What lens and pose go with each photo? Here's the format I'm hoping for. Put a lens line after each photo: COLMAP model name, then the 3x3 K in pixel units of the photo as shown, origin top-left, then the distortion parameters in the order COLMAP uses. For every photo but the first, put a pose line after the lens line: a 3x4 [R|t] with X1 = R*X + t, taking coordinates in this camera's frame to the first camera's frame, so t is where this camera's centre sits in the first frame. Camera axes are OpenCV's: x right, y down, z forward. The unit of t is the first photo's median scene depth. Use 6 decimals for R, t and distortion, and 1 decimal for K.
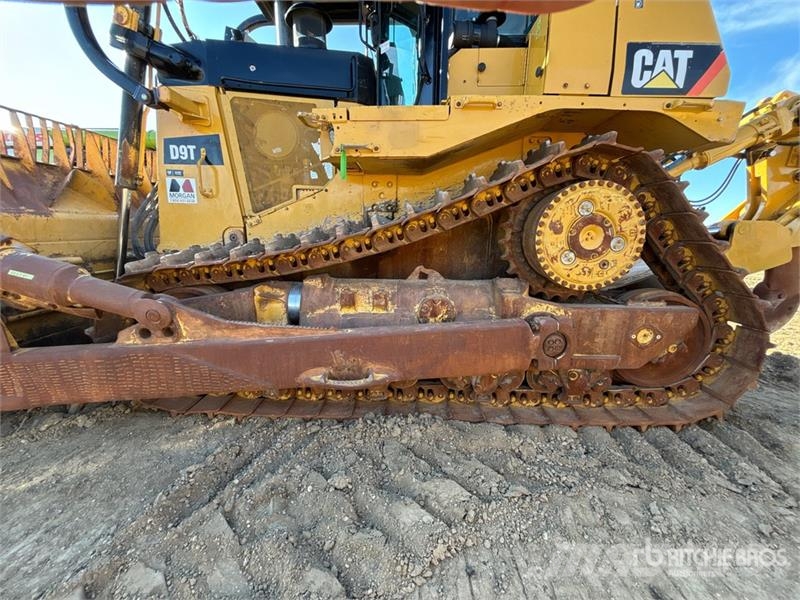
lens RADIAL K [[319.2, 0, 397.9], [0, 319.2, 298.9], [0, 0, 1]] dist [-0.001372, -0.000153]
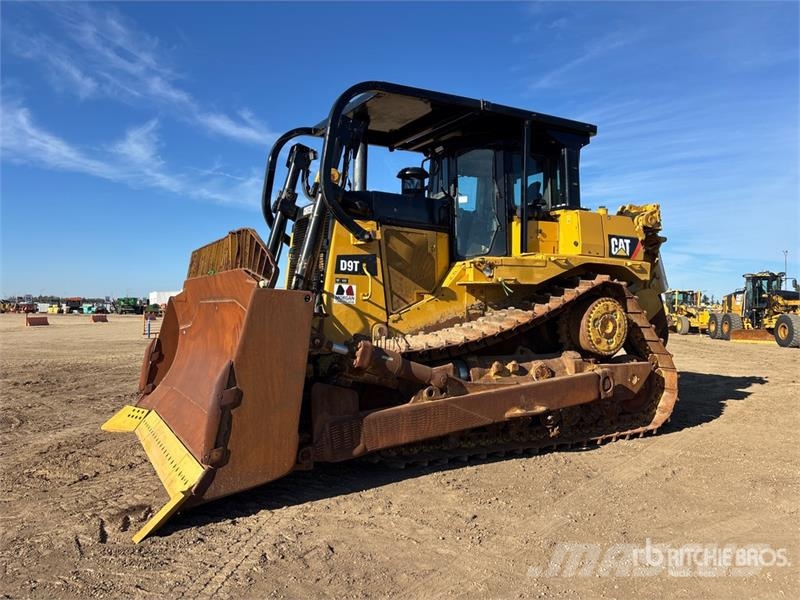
lens RADIAL K [[572.9, 0, 382.1], [0, 572.9, 291.3], [0, 0, 1]] dist [0.049271, 0.000552]
pose [[0.874429, 0.006827, 0.485105, -2.012603], [0.096663, 0.977402, -0.187996, 0.104374], [-0.475425, 0.211281, 0.854009, -1.210115]]
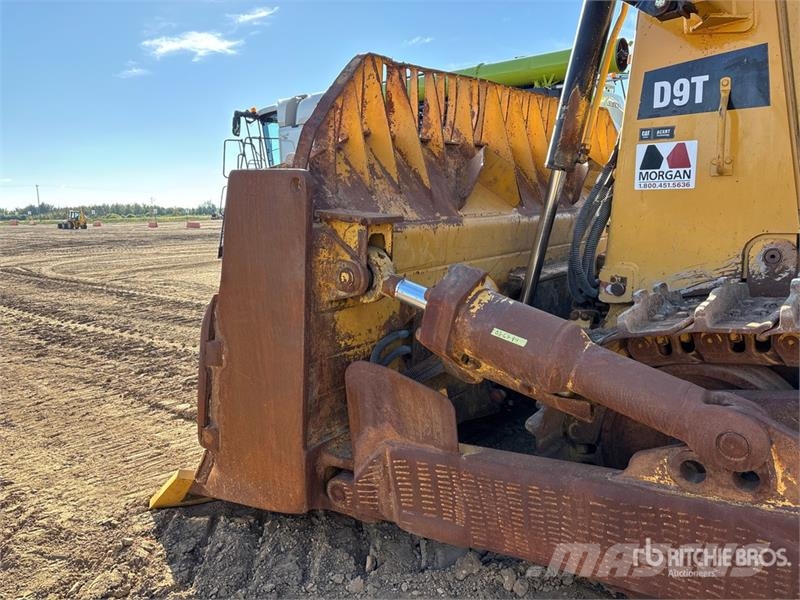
lens RADIAL K [[604.4, 0, 395.9], [0, 604.4, 293.2], [0, 0, 1]] dist [0.052667, -0.058722]
pose [[0.780562, 0.047995, -0.623233, -0.482753], [-0.087321, 0.995644, -0.032690, -0.078519], [0.618949, 0.079937, 0.781352, -0.030819]]
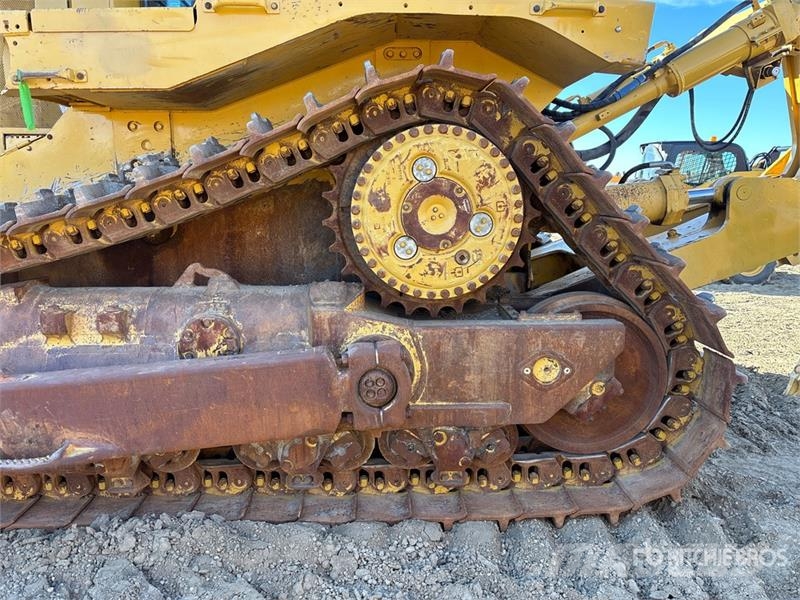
lens RADIAL K [[604.4, 0, 400.9], [0, 604.4, 298.3], [0, 0, 1]] dist [0.041837, -0.051290]
pose [[0.998313, -0.025146, 0.052327, 0.425604], [0.026476, 0.999340, -0.024881, -0.000752], [-0.051667, 0.026224, 0.998320, -0.166239]]
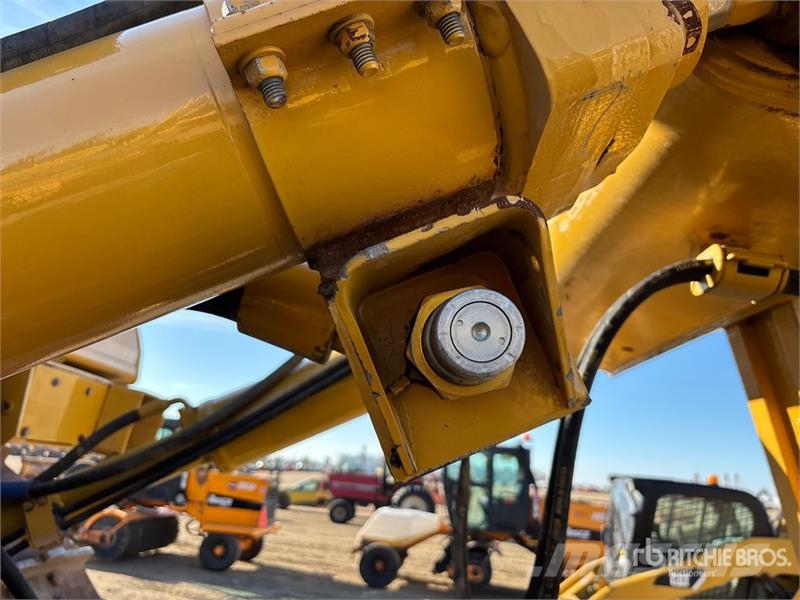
lens RADIAL K [[604.4, 0, 400.9], [0, 604.4, 298.3], [0, 0, 1]] dist [0.041837, -0.051290]
pose [[0.998075, 0.061962, -0.002453, 1.345162], [-0.055778, 0.879763, -0.472129, -0.468740], [-0.027097, 0.471357, 0.881526, 1.039955]]
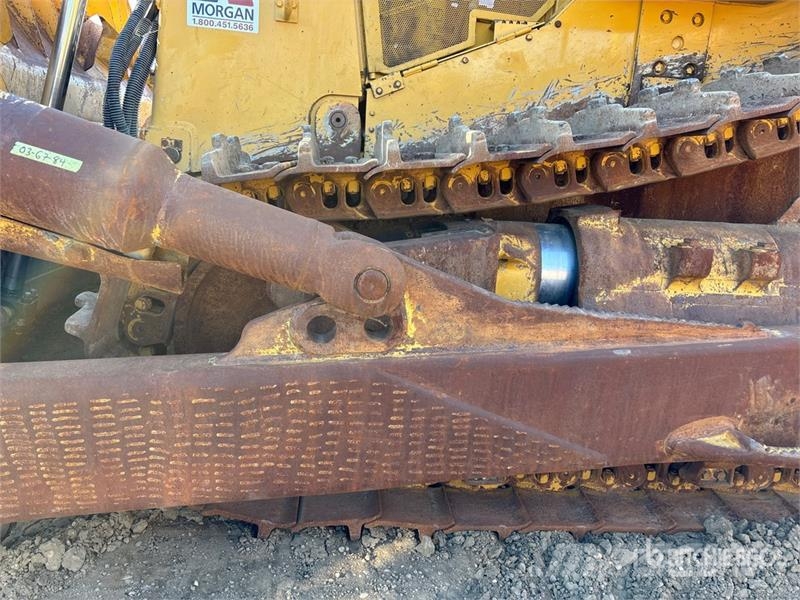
lens RADIAL K [[604.4, 0, 395.9], [0, 604.4, 293.2], [0, 0, 1]] dist [0.052667, -0.058722]
pose [[0.992880, 0.021281, 0.117201, -0.661188], [-0.022131, 0.999737, 0.005959, 0.047322], [-0.117044, -0.008510, 0.993090, 0.206473]]
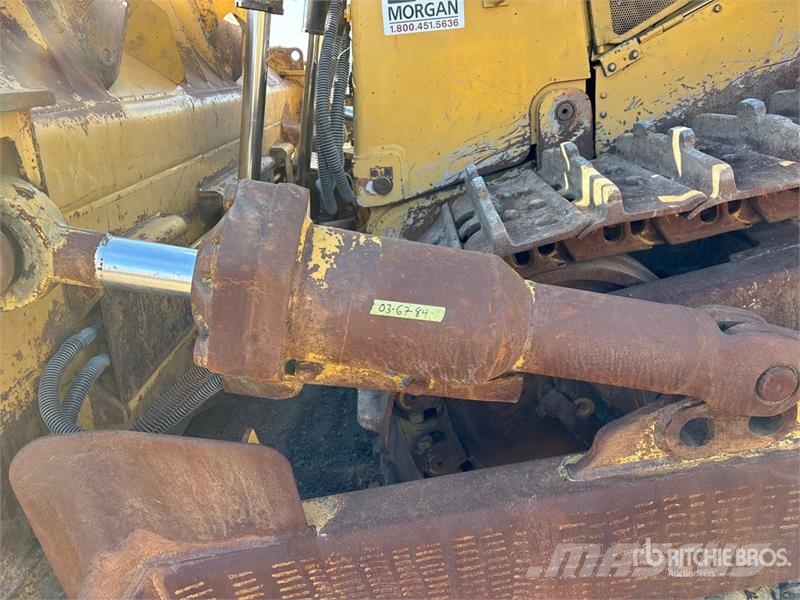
lens RADIAL K [[605.3, 0, 392.5], [0, 605.3, 301.5], [0, 0, 1]] dist [0.039096, -0.045457]
pose [[0.991926, -0.119330, -0.042931, -0.888283], [0.124419, 0.981233, 0.147318, -0.130387], [0.024546, -0.151470, 0.988157, 0.326242]]
